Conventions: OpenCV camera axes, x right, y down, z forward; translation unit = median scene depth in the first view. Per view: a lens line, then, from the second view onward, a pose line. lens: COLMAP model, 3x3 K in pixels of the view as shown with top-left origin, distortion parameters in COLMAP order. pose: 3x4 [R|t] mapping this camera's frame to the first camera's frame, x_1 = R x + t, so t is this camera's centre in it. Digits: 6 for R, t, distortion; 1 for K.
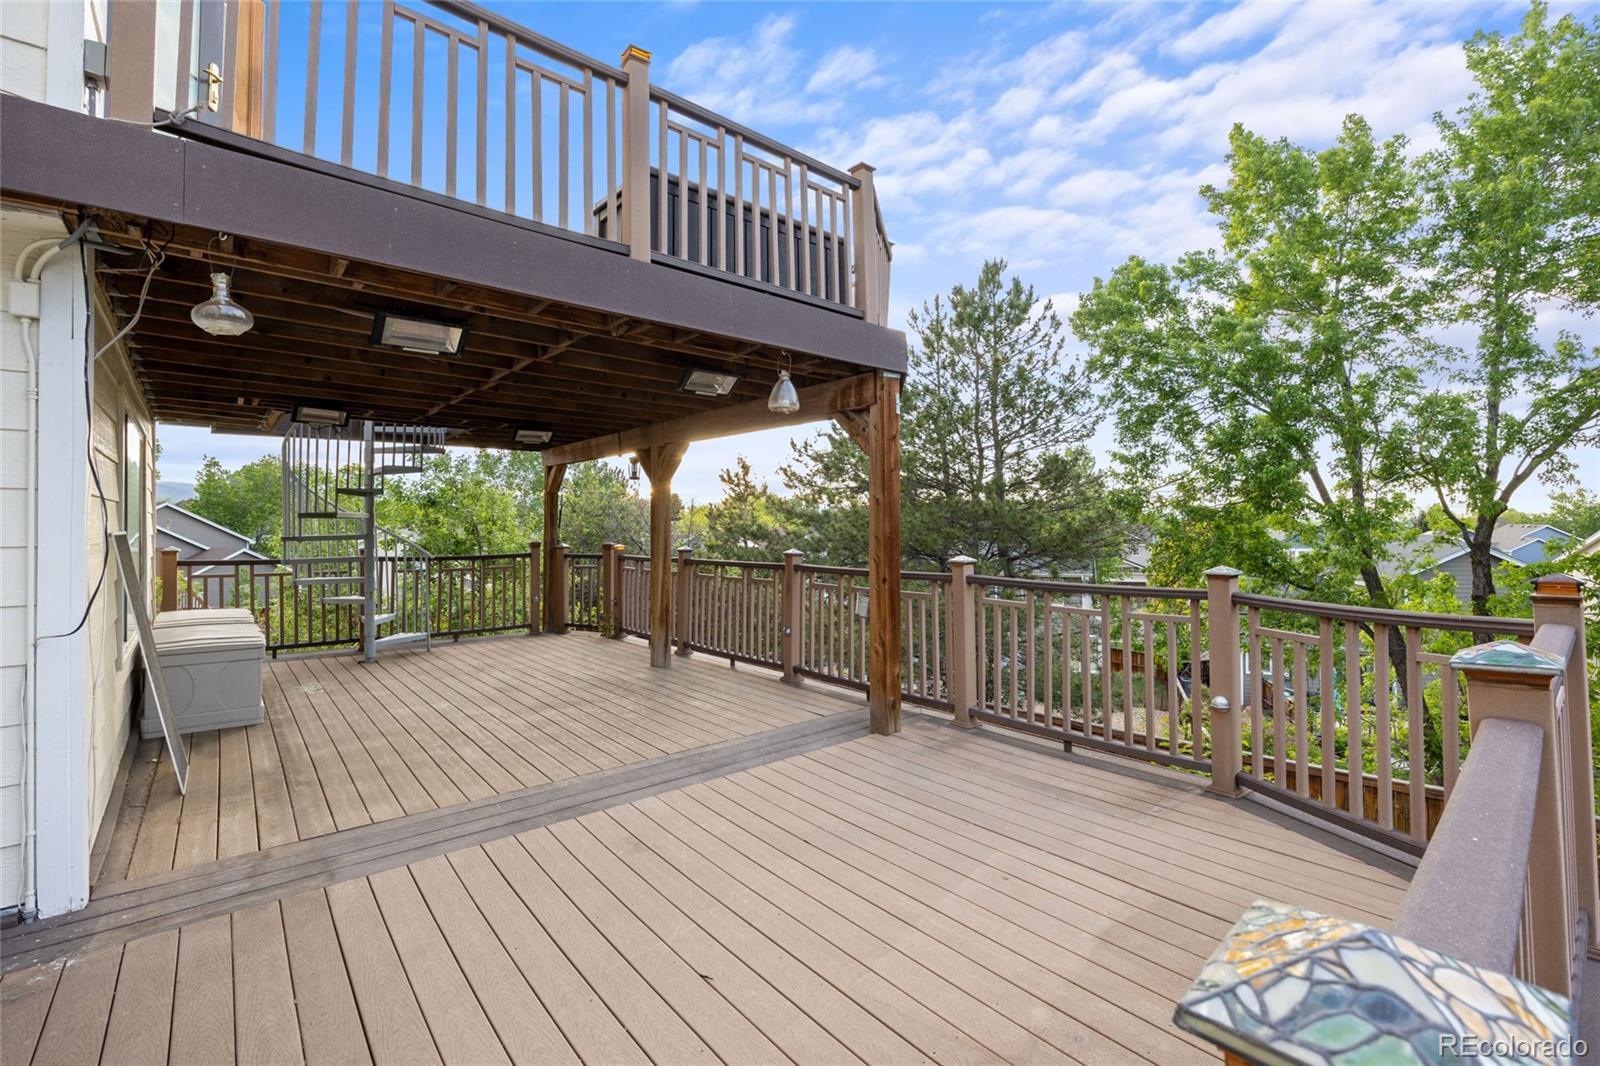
lens RADIAL K [[693.7, 0, 801.7], [0, 693.7, 528.7], [0, 0, 1]] dist [-0.012961, 0.000347]
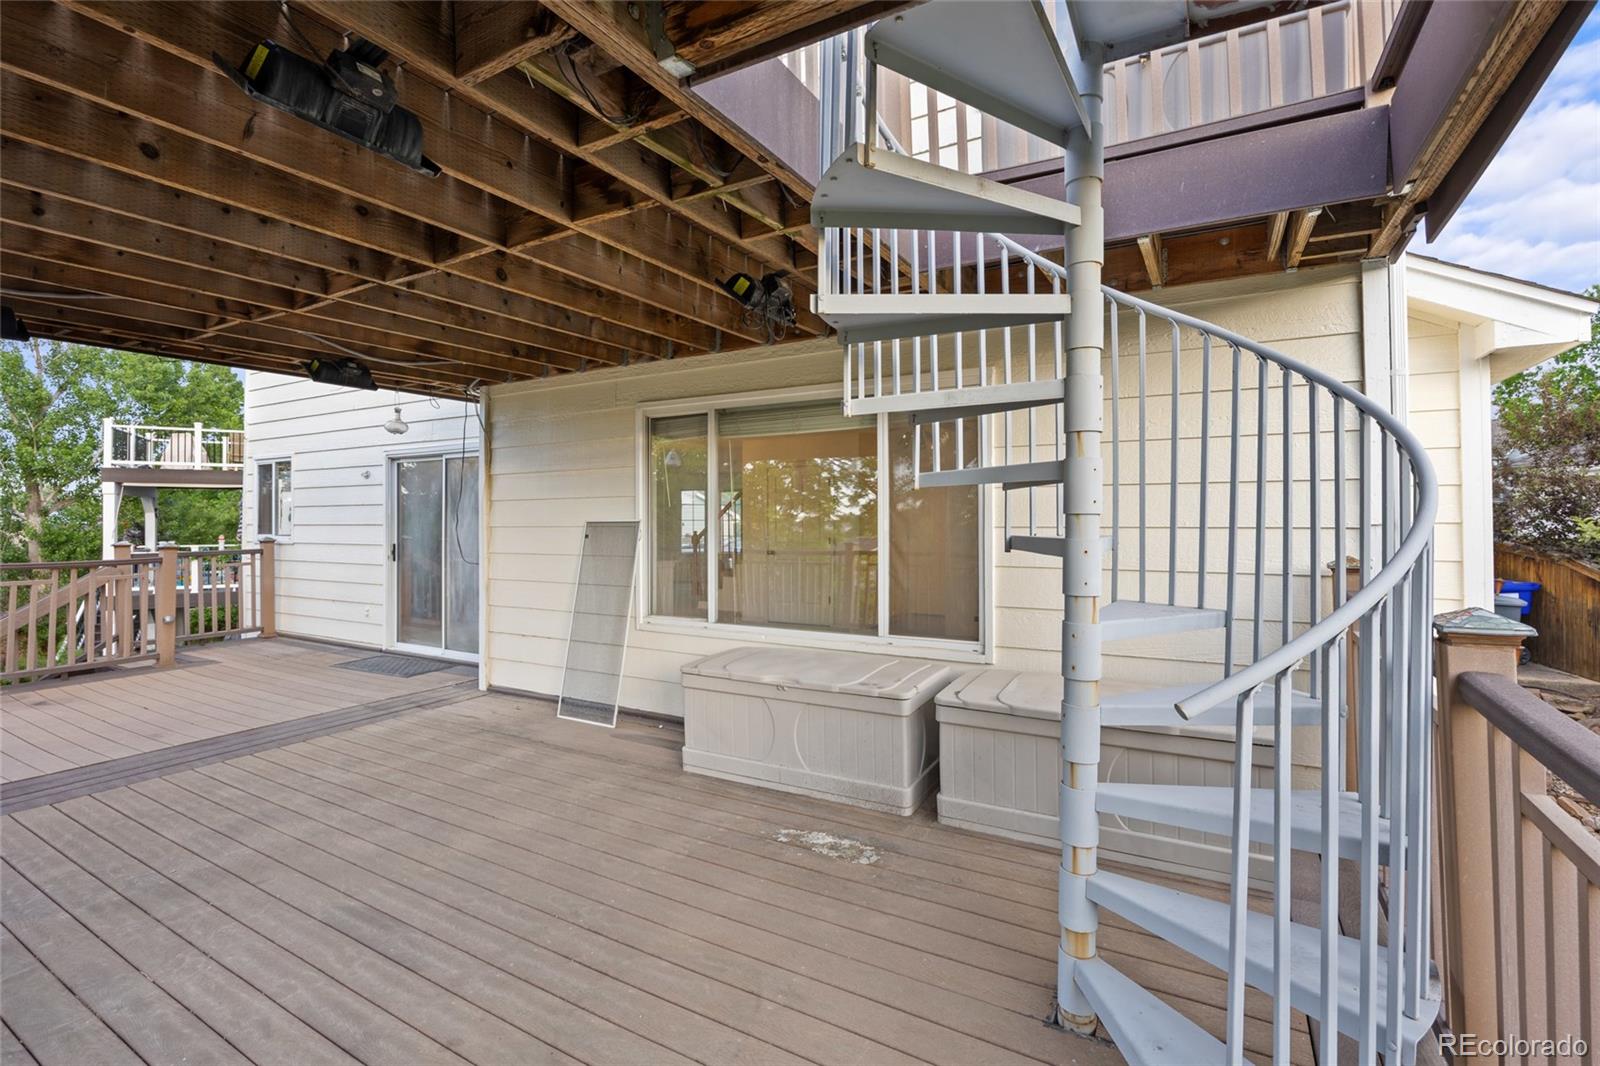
lens RADIAL K [[693.7, 0, 801.7], [0, 693.7, 528.7], [0, 0, 1]] dist [-0.012961, 0.000347]
pose [[-0.934702, 0.018702, -0.354940, -0.717369], [0.008550, 0.999509, 0.030149, -0.011937], [0.355329, 0.025146, -0.934403, 1.991807]]
